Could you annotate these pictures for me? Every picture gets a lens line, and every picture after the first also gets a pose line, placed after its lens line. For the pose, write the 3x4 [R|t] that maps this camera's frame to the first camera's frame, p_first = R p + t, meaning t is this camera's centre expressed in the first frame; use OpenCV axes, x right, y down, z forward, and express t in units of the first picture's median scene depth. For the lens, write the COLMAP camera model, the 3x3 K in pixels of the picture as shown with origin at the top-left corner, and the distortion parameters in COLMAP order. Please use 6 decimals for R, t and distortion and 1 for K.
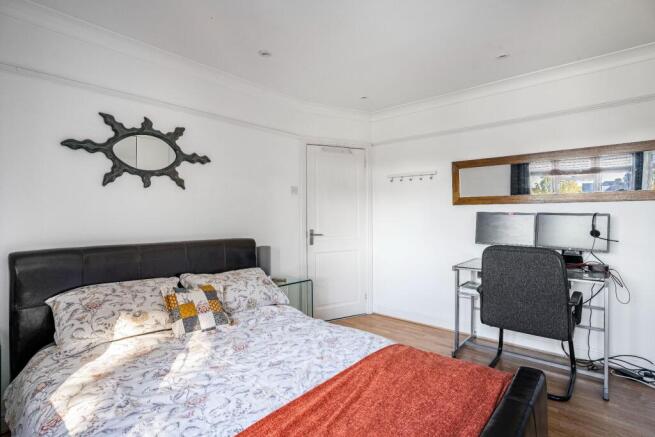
lens RADIAL K [[323.7, 0, 327.4], [0, 323.7, 213.8], [0, 0, 1]] dist [-0.040516, -0.000305]
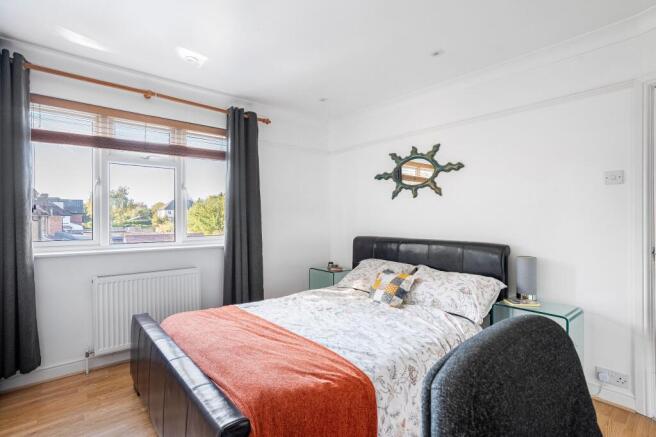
lens RADIAL K [[324.2, 0, 328.1], [0, 324.2, 220.9], [0, 0, 1]] dist [-0.040516, -0.000305]
pose [[-0.129680, 0.012937, -0.991472, 0.845083], [0.009718, 0.999883, 0.011776, -0.002614], [0.991508, -0.008108, -0.129790, 0.803720]]
